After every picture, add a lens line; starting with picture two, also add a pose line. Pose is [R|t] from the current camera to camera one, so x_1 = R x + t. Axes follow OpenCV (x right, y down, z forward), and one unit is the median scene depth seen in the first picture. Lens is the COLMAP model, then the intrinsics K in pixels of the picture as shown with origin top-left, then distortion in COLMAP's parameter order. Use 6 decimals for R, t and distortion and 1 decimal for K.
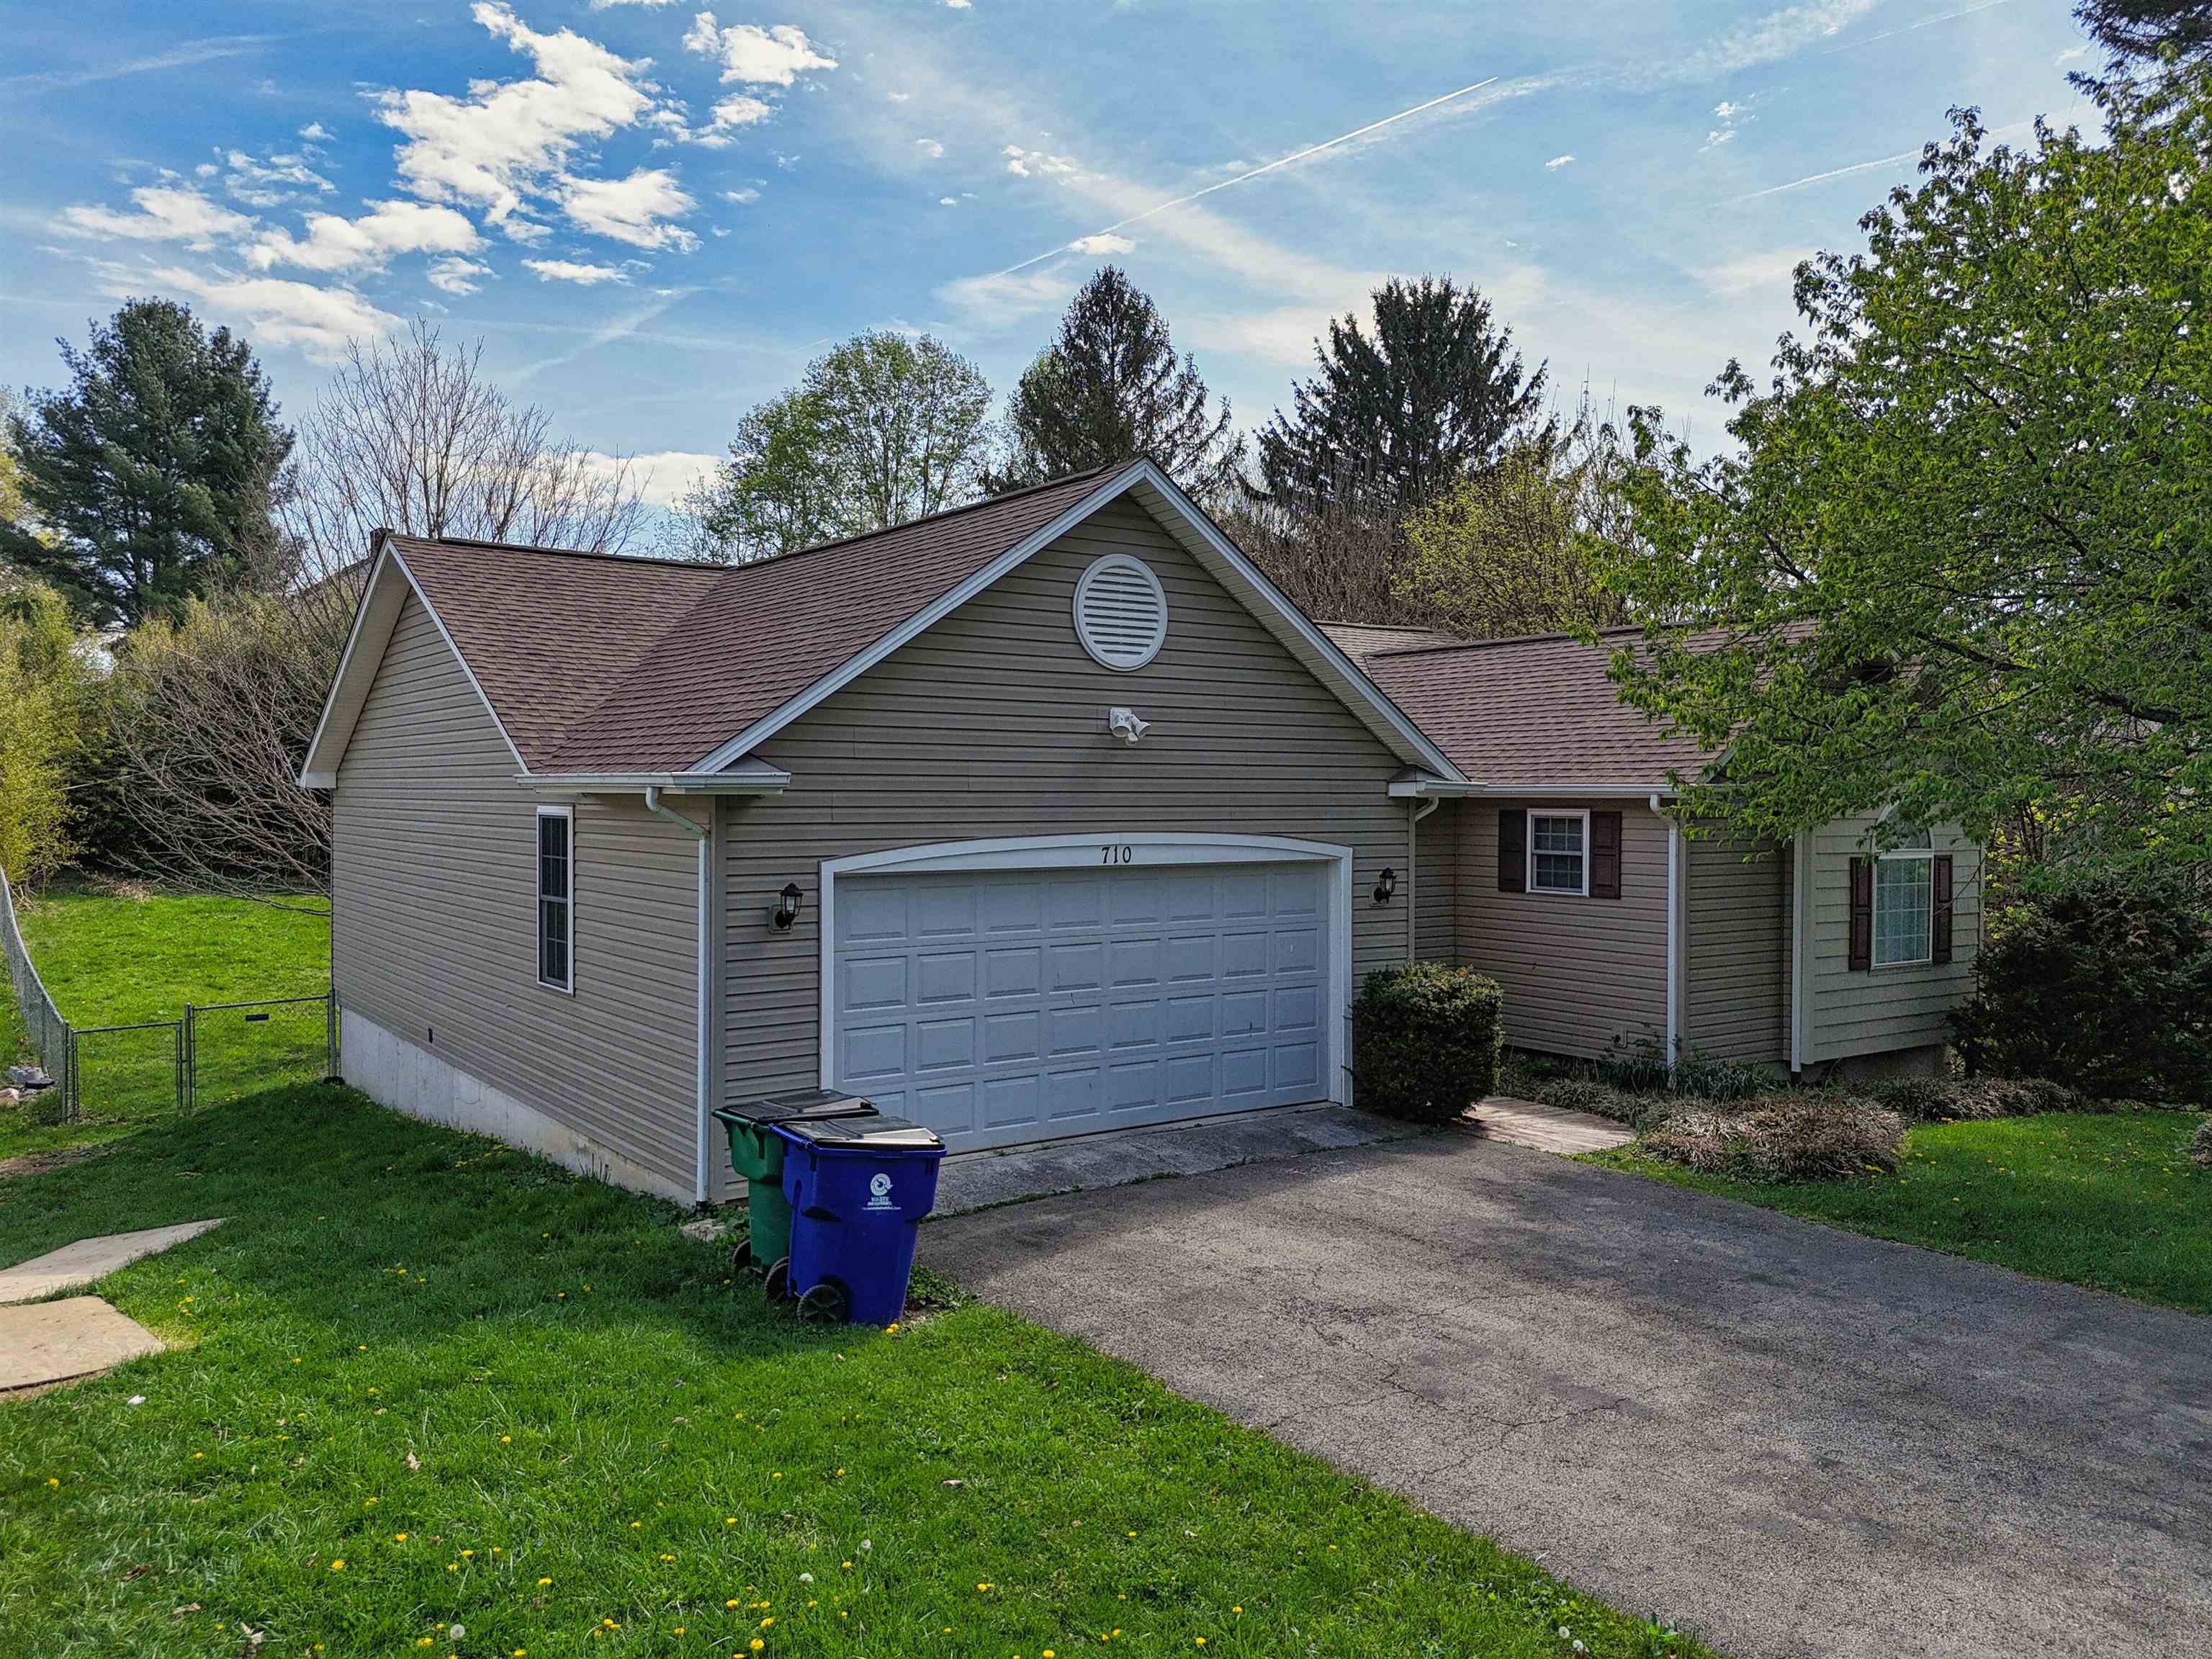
lens RADIAL K [[1628.1, 0, 1107.6], [0, 1628.1, 822.5], [0, 0, 1]] dist [0.090747, -0.106743]
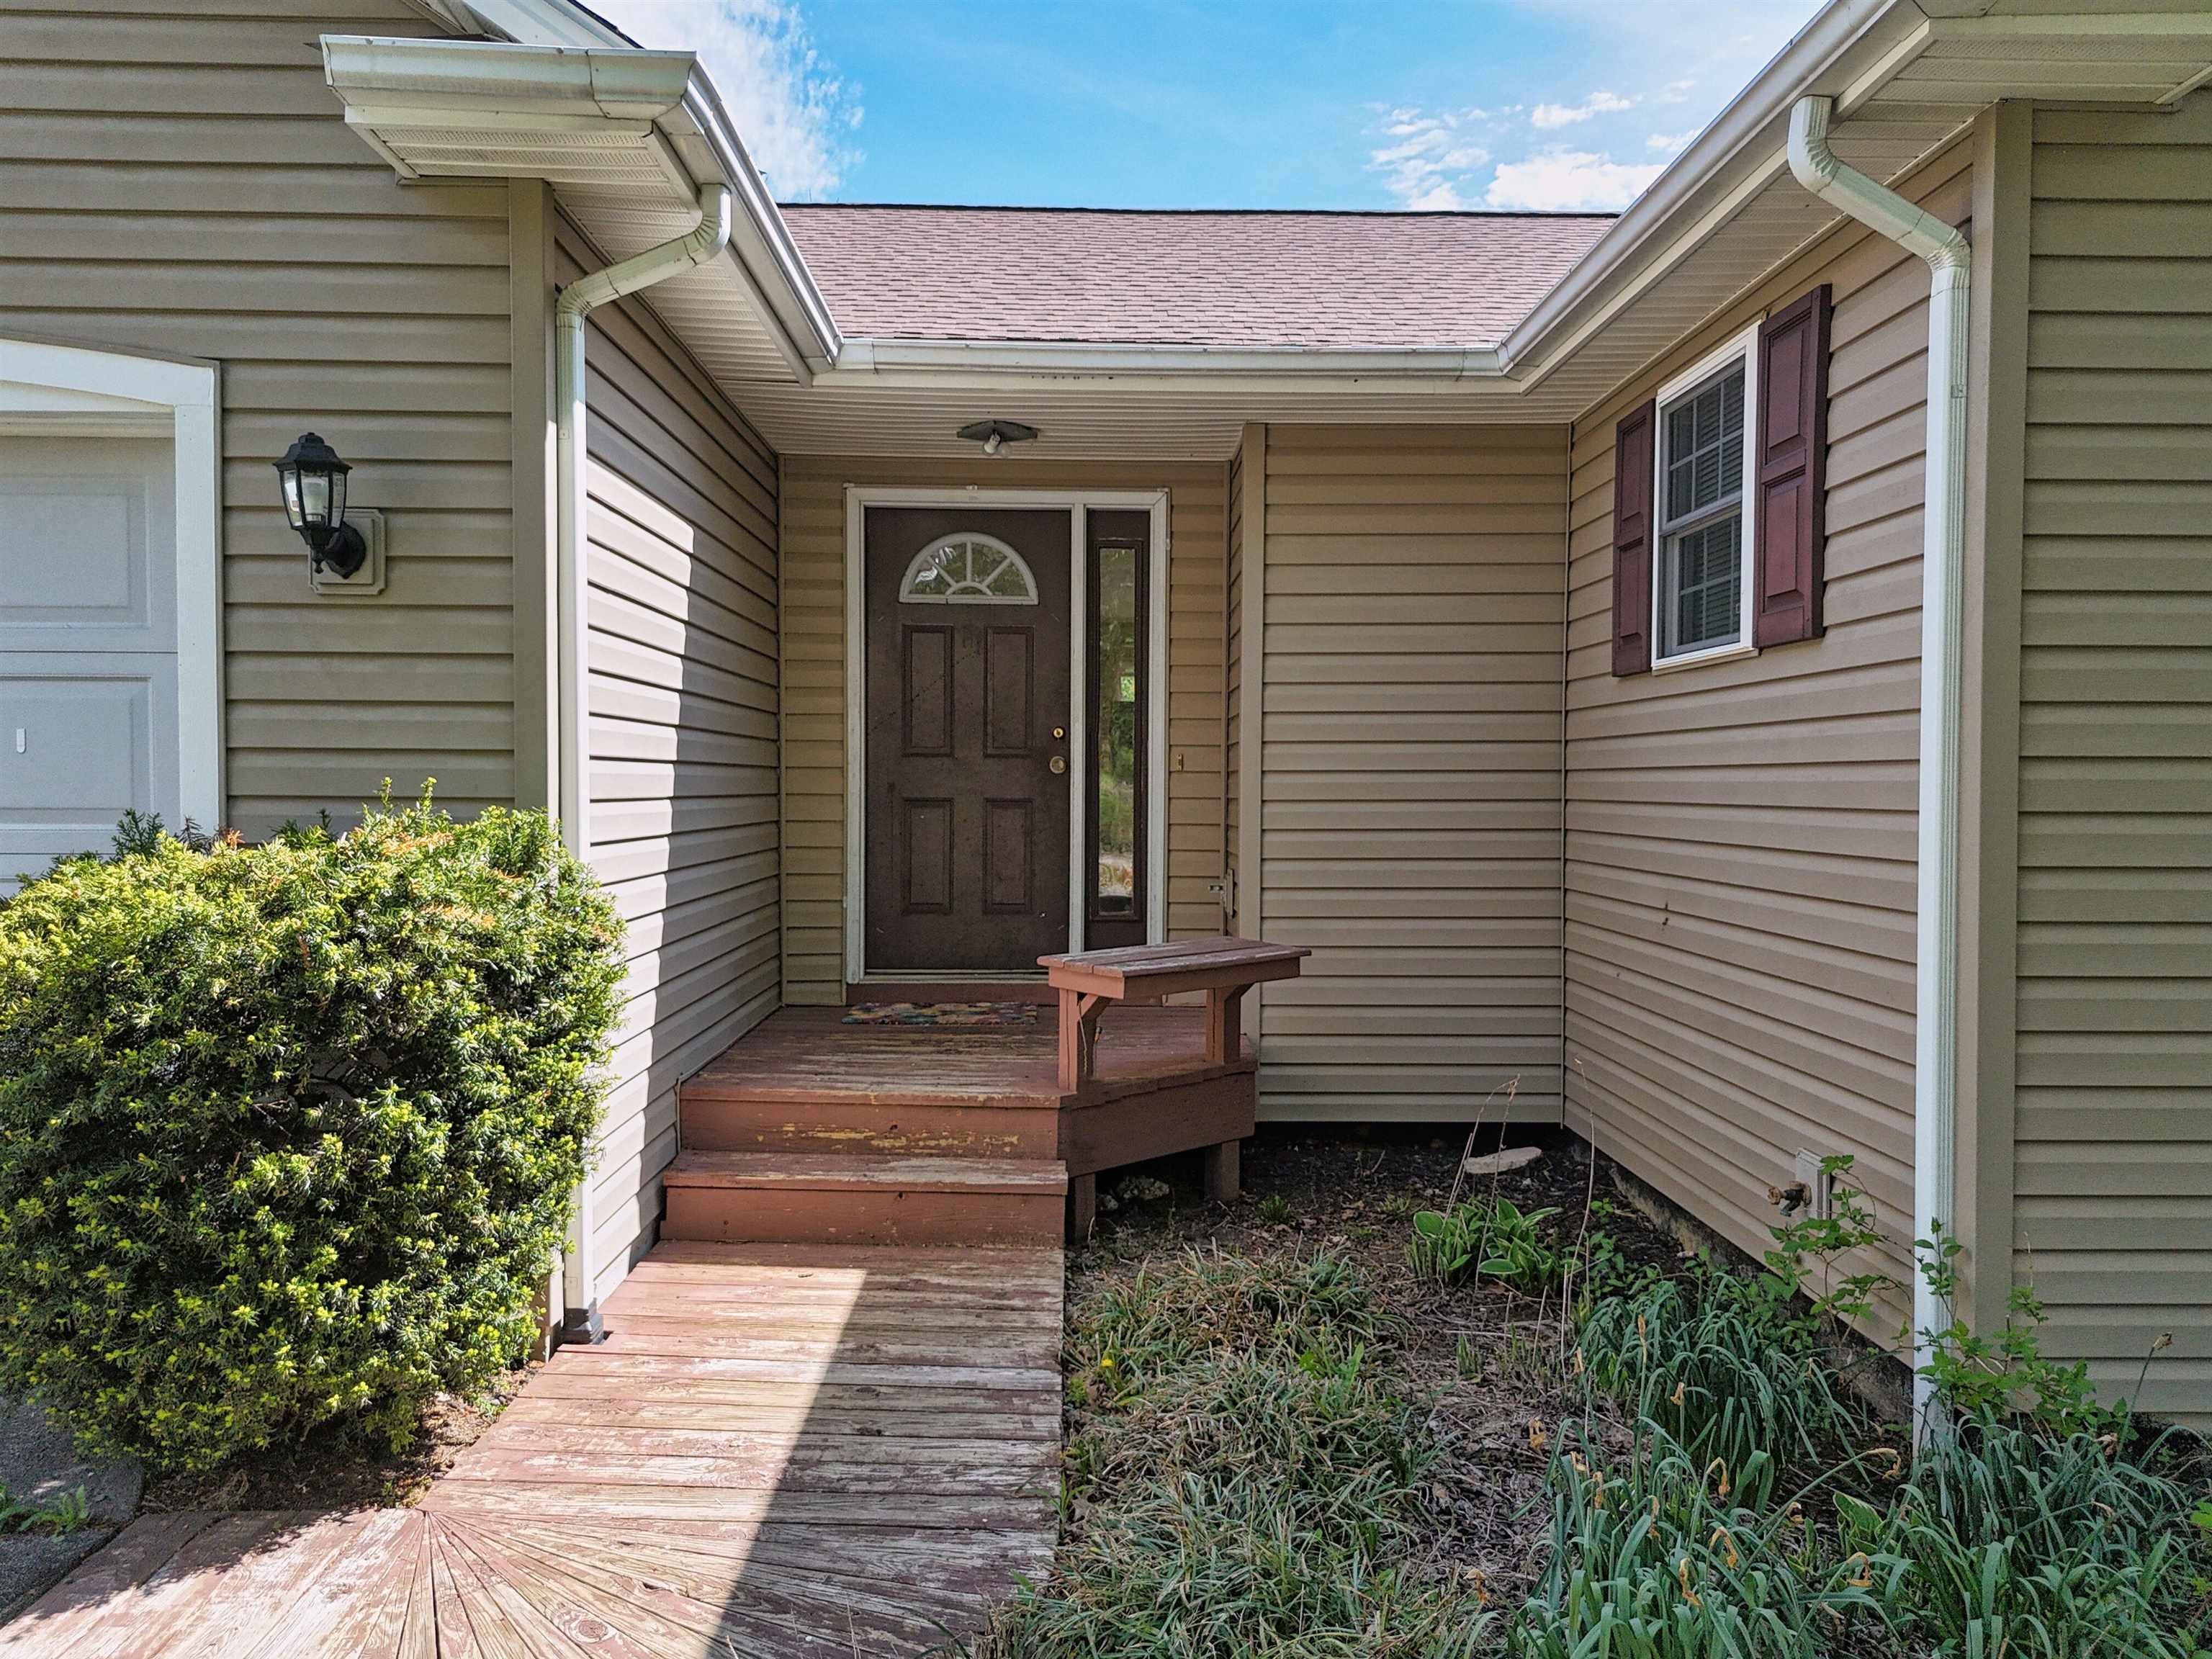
lens RADIAL K [[1628.1, 0, 1107.6], [0, 1628.1, 822.5], [0, 0, 1]] dist [0.090747, -0.106743]
pose [[0.824023, 0.011188, -0.566447, 0.473153], [-0.013123, 0.999914, 0.000659, 0.097140], [0.566405, 0.006890, 0.824098, 0.948120]]
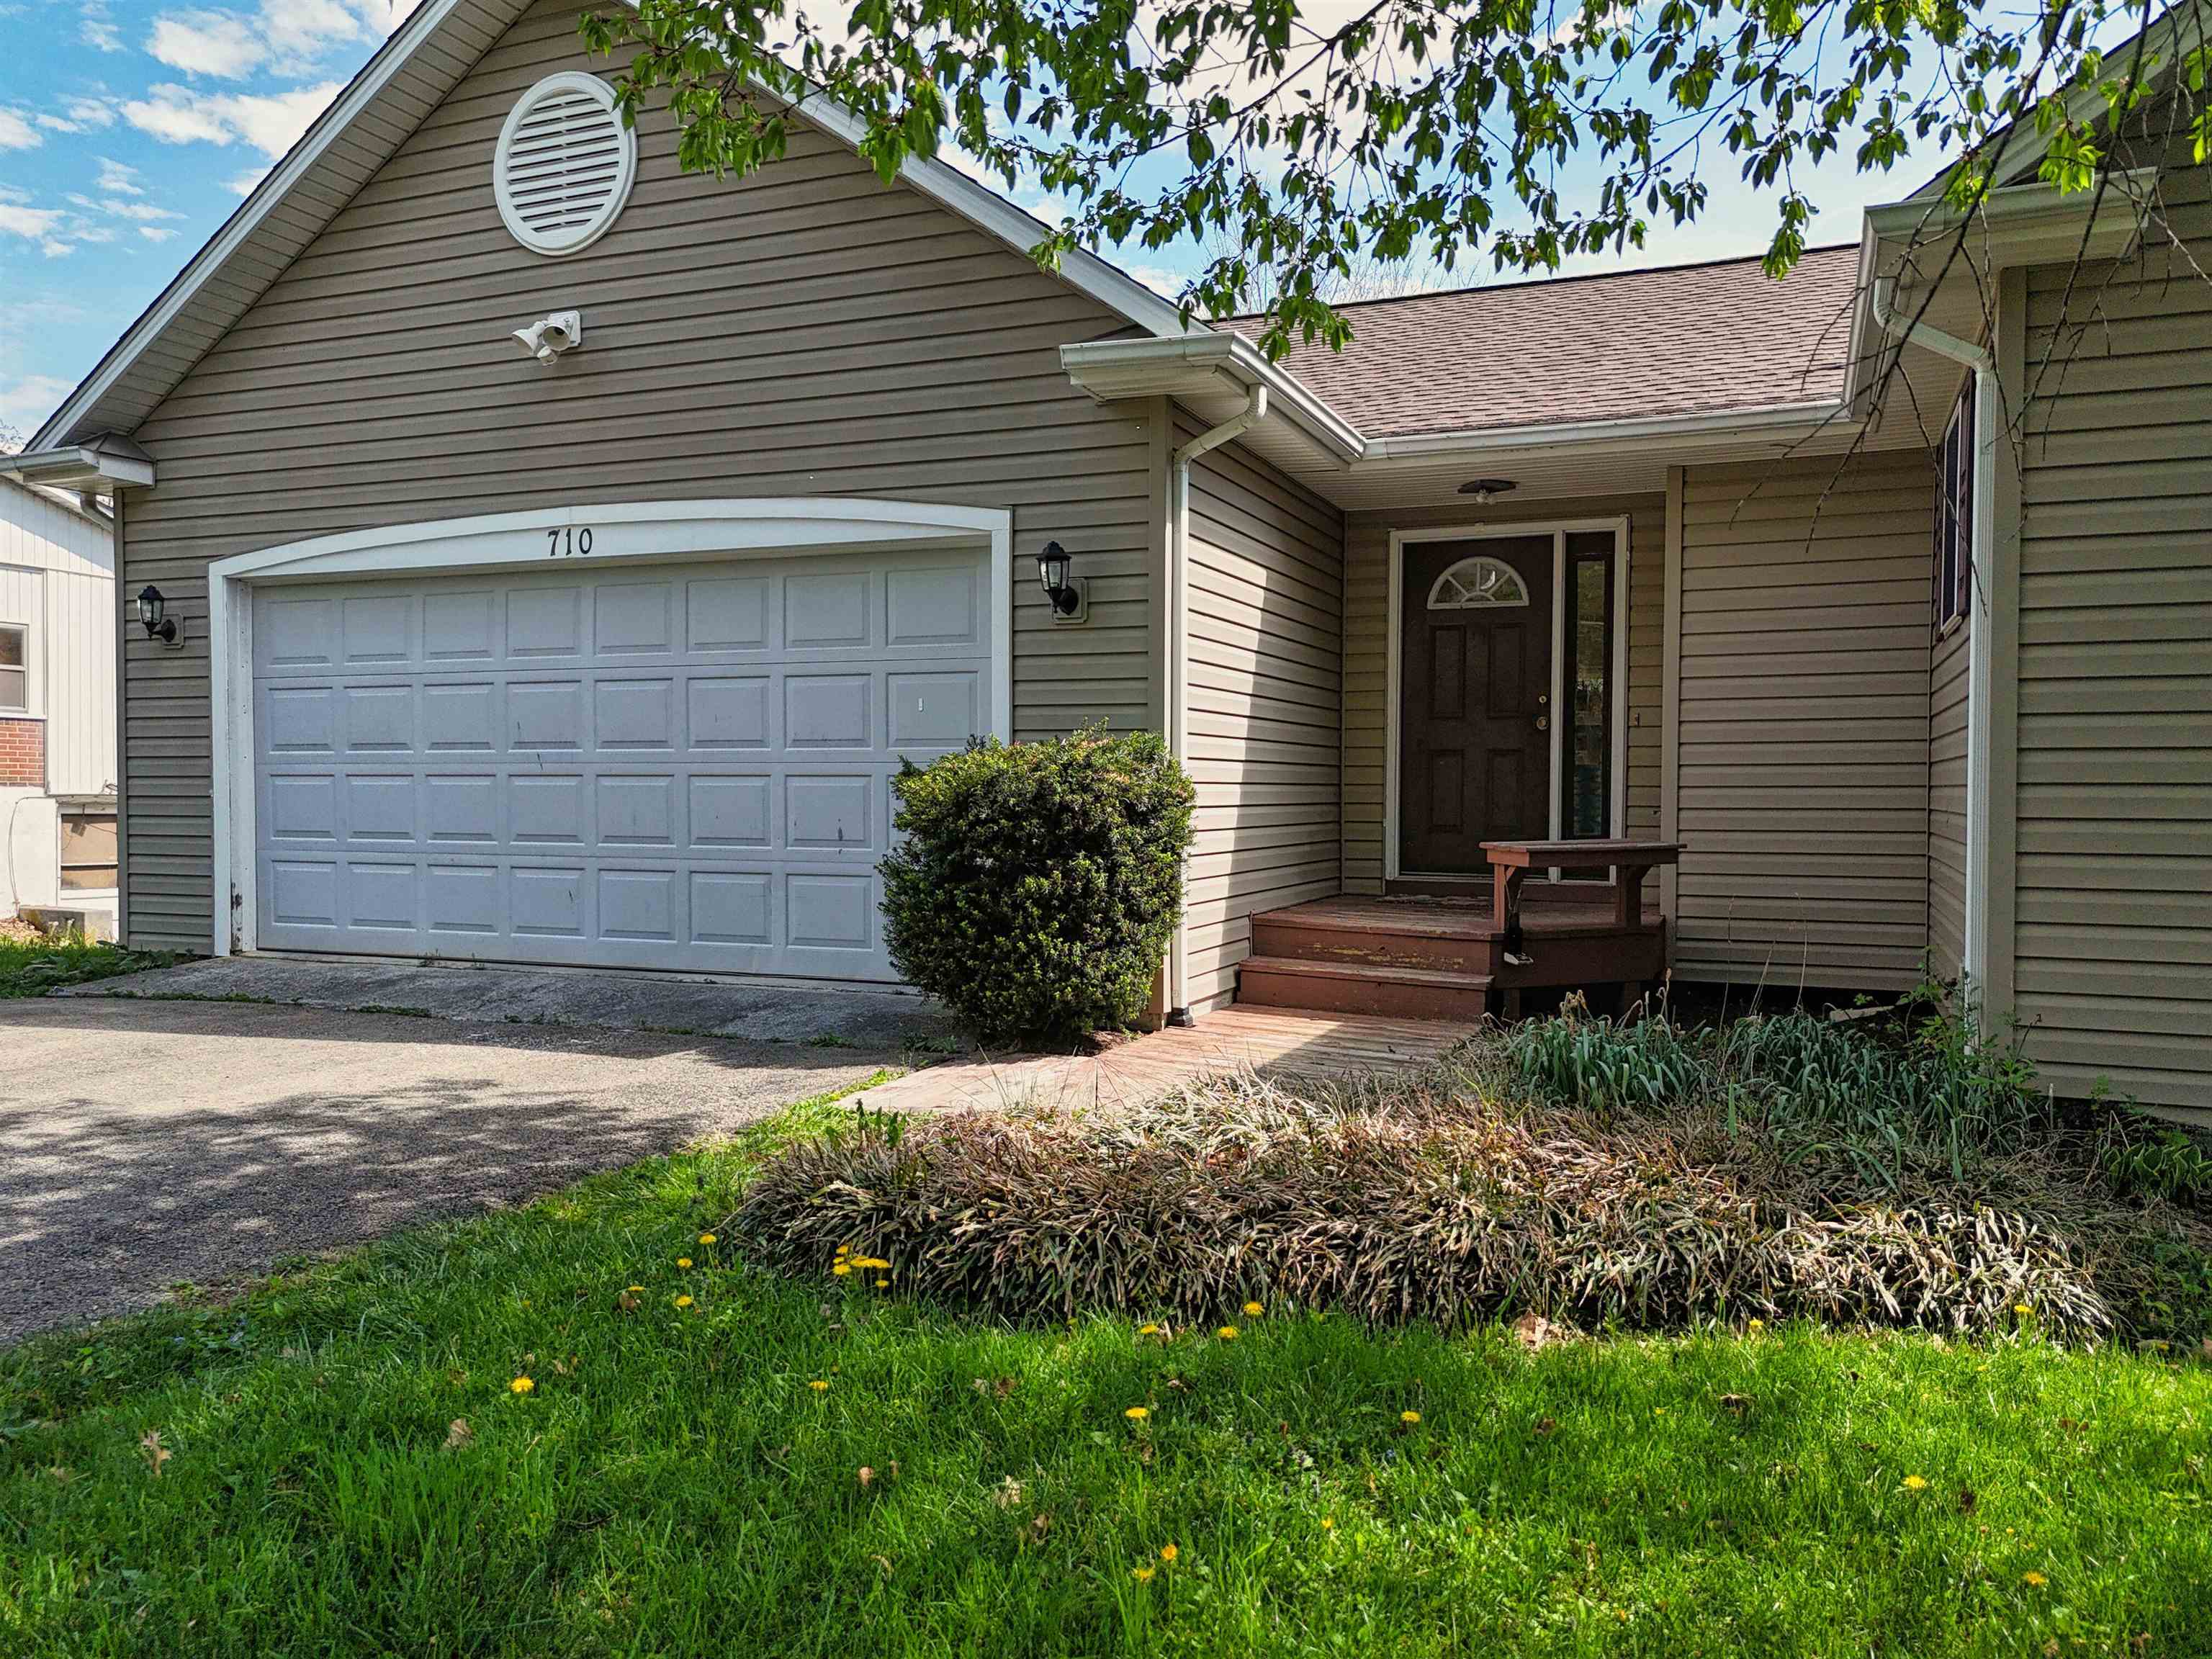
lens RADIAL K [[1628.1, 0, 1107.6], [0, 1628.1, 822.5], [0, 0, 1]] dist [0.090747, -0.106743]
pose [[0.521198, 0.013792, -0.853324, 0.679591], [-0.021744, 0.999759, 0.002878, 0.125040], [0.853159, 0.017055, 0.521372, 0.834518]]
